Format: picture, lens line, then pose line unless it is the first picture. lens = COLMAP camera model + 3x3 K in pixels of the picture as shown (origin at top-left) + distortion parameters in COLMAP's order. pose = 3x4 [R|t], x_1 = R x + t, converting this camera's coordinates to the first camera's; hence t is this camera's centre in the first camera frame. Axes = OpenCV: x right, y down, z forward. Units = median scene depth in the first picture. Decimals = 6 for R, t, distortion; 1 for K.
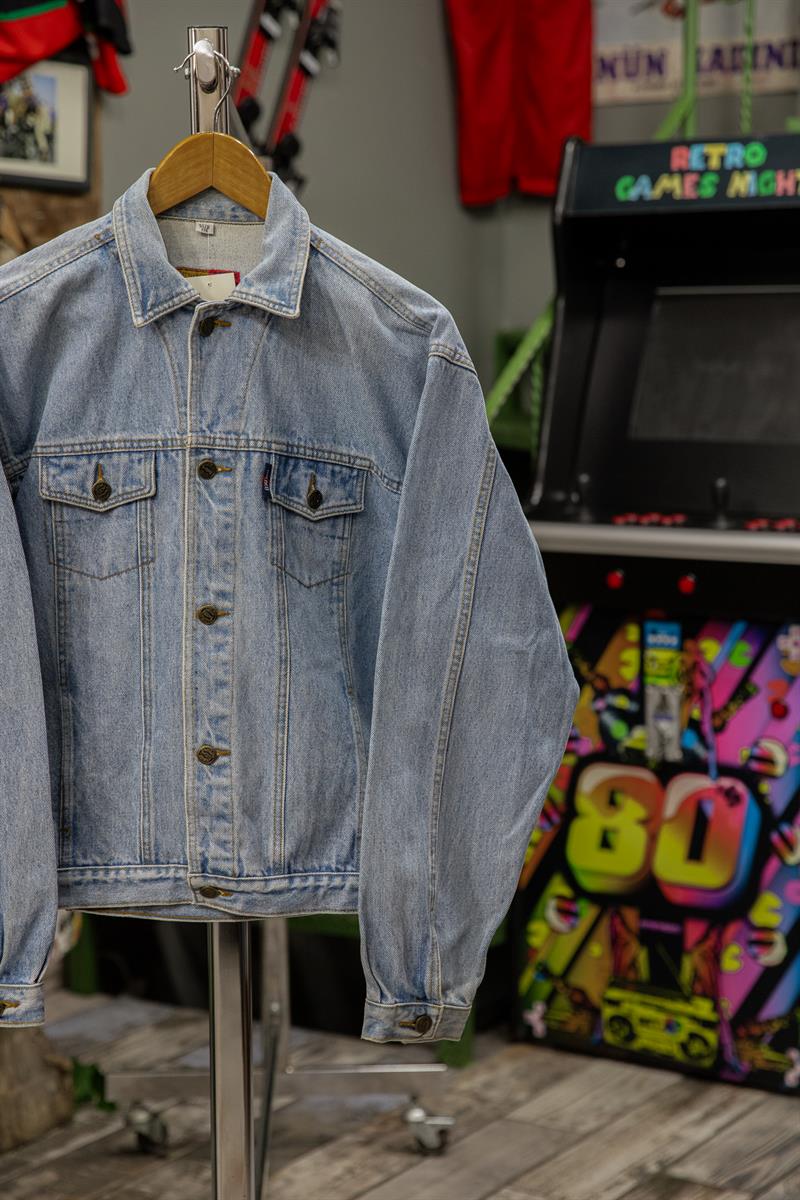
lens RADIAL K [[2154.5, 0, 400.9], [0, 2154.5, 609.8], [0, 0, 1]] dist [0.160522, 0.000000]
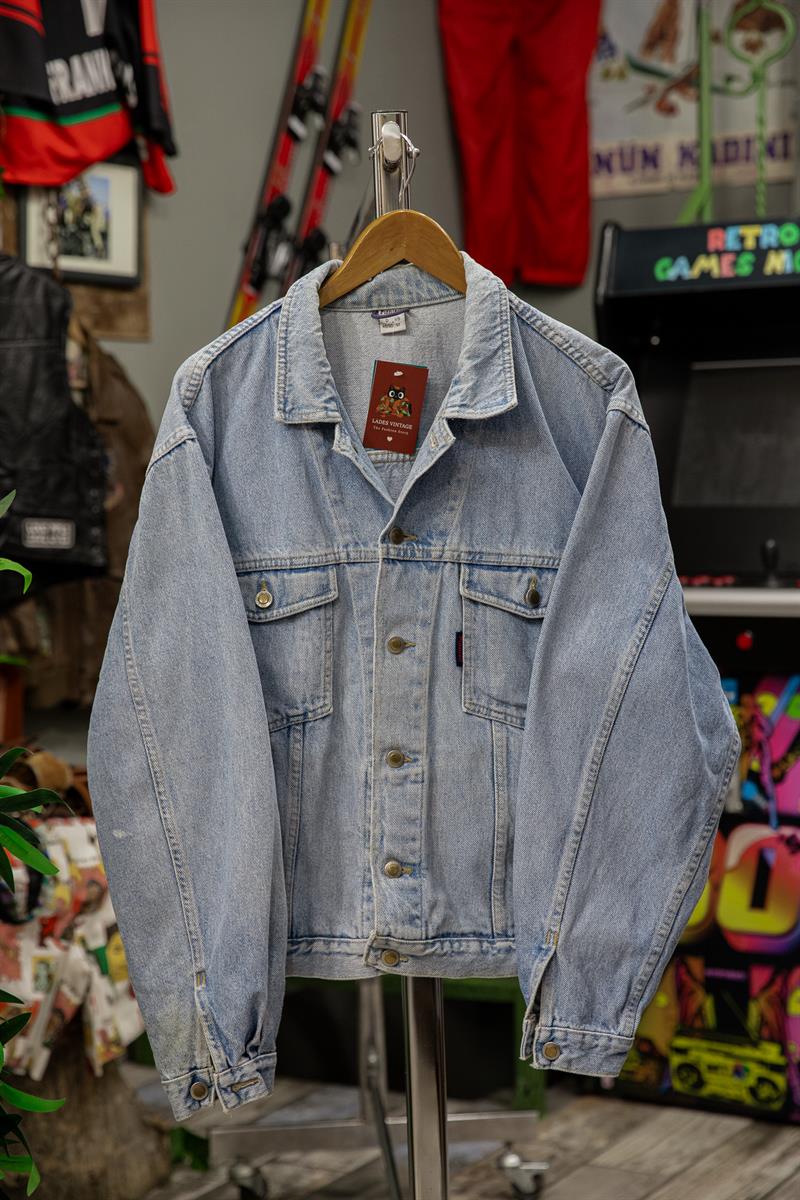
lens RADIAL K [[2154.5, 0, 403.5], [0, 2154.5, 608.4], [0, 0, 1]] dist [0.160522, 0.000000]
pose [[0.998892, -0.027014, 0.038529, -0.069722], [0.028844, 0.998442, -0.047768, 0.017109], [-0.037178, 0.048827, 0.998115, -0.037505]]
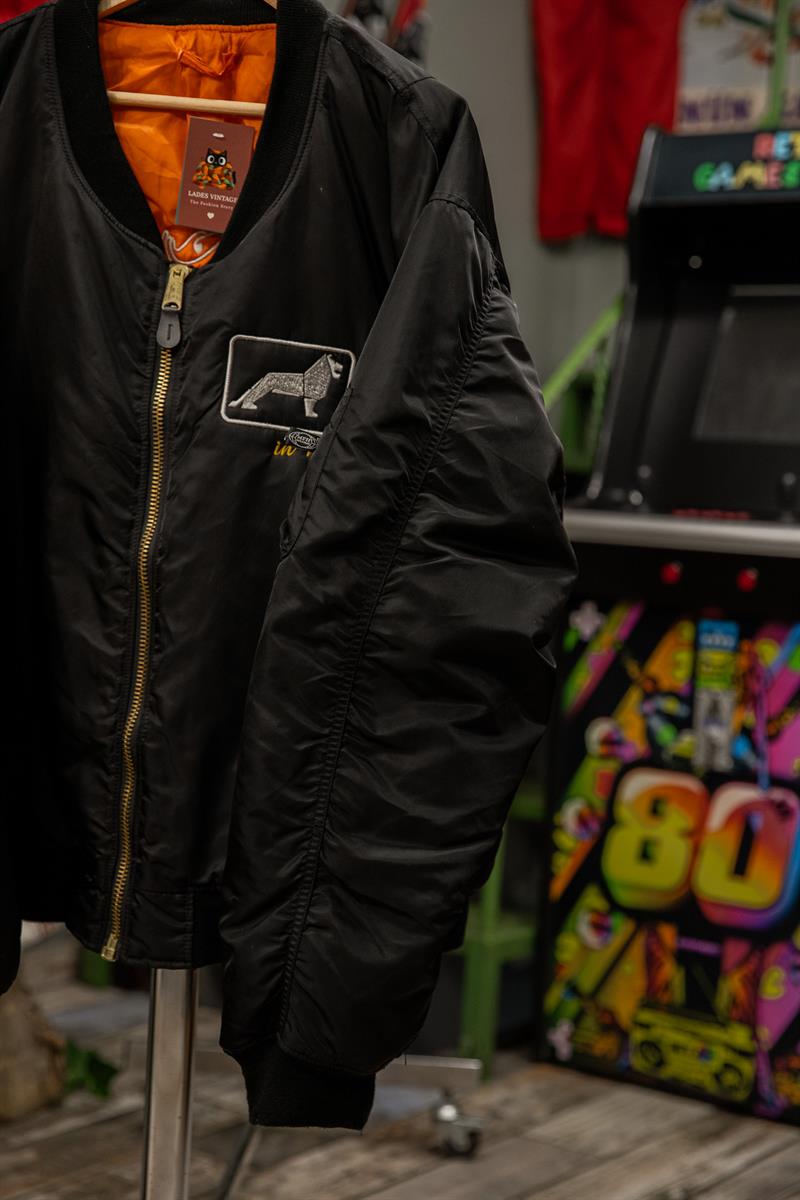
lens RADIAL K [[2021.5, 0, 404.5], [0, 2021.5, 607.8], [0, 0, 1]] dist [0.135599, 0.000000]
pose [[0.997504, 0.062505, -0.032842, 0.012019], [-0.064210, 0.996491, -0.053698, 0.055660], [0.029371, 0.055672, 0.998017, 0.104935]]
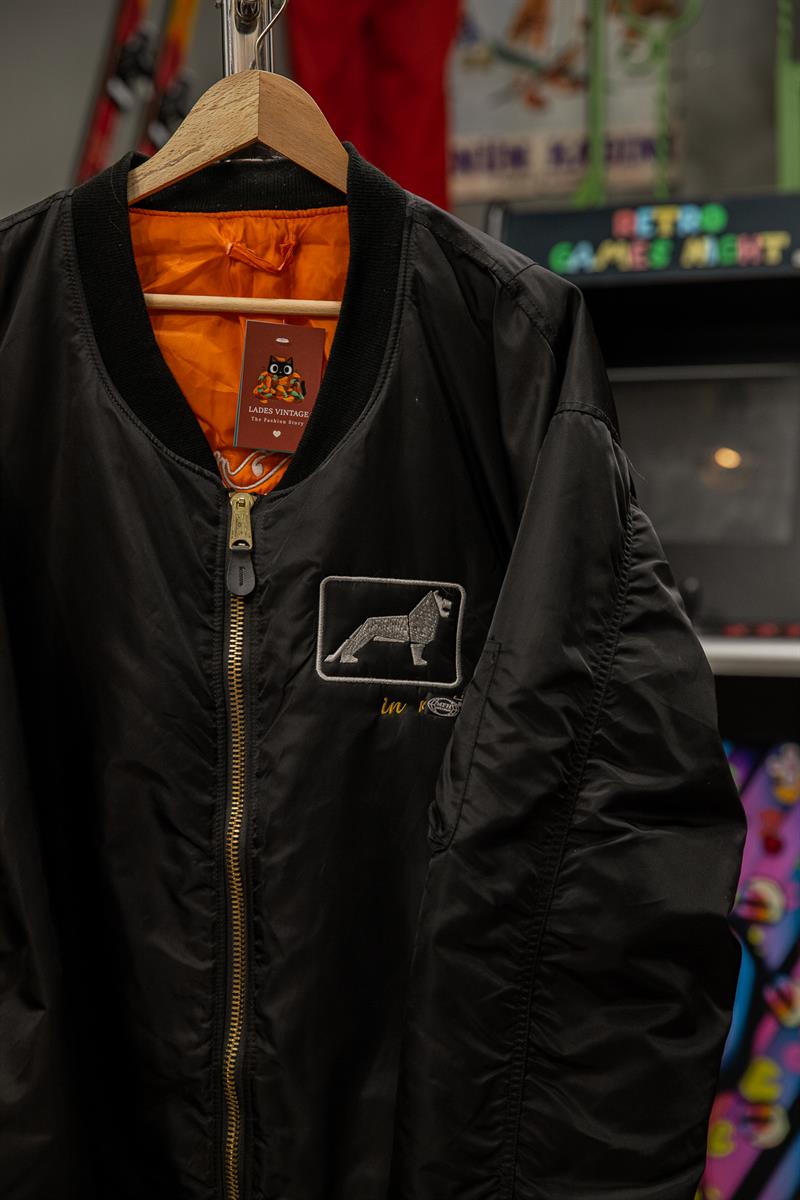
lens RADIAL K [[2154.5, 0, 407.2], [0, 2154.5, 609.1], [0, 0, 1]] dist [0.160522, 0.000000]
pose [[0.991258, -0.013454, 0.131254, -0.079596], [0.022789, 0.997295, -0.069880, 0.009225], [-0.129958, 0.072260, 0.988883, 0.149384]]
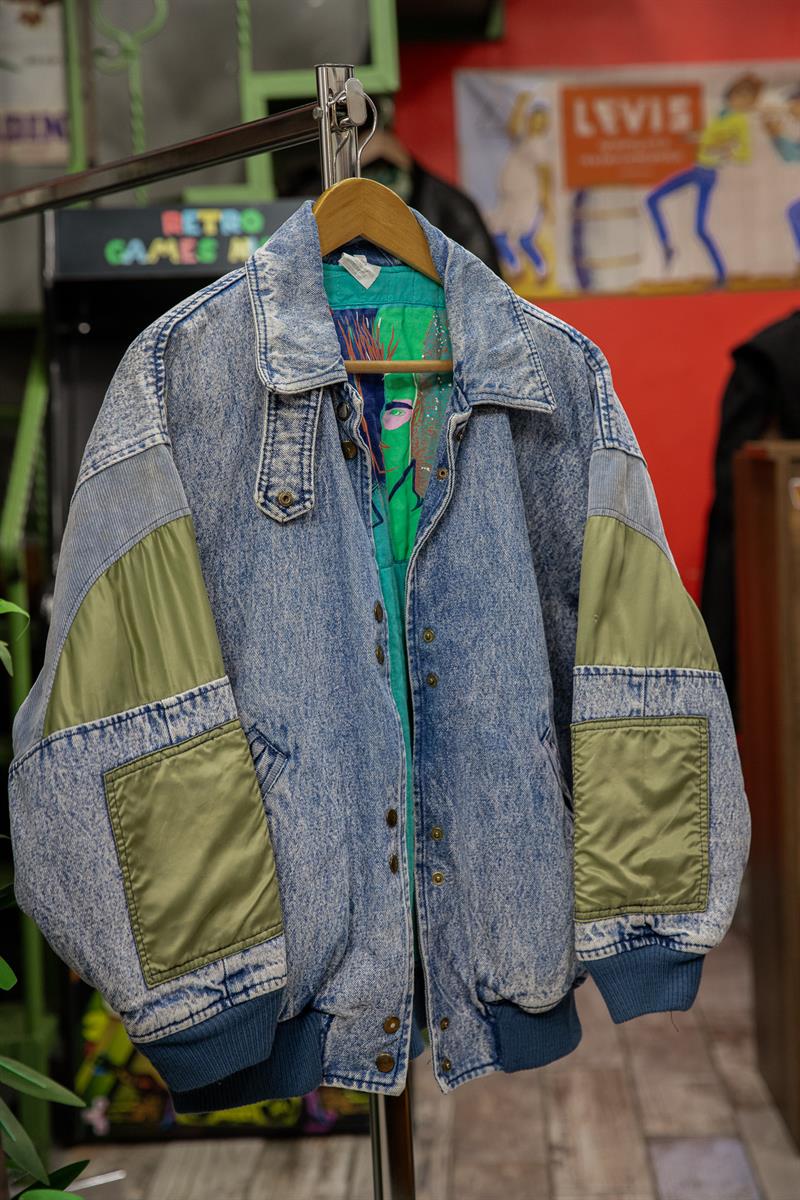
lens RADIAL K [[2154.5, 0, 398.0], [0, 2154.5, 610.3], [0, 0, 1]] dist [0.160522, 0.000000]
pose [[0.861029, -0.078493, 0.502461, -0.302193], [0.096793, 0.995250, -0.010391, -0.010298], [-0.499259, 0.057581, 0.864537, 0.098144]]
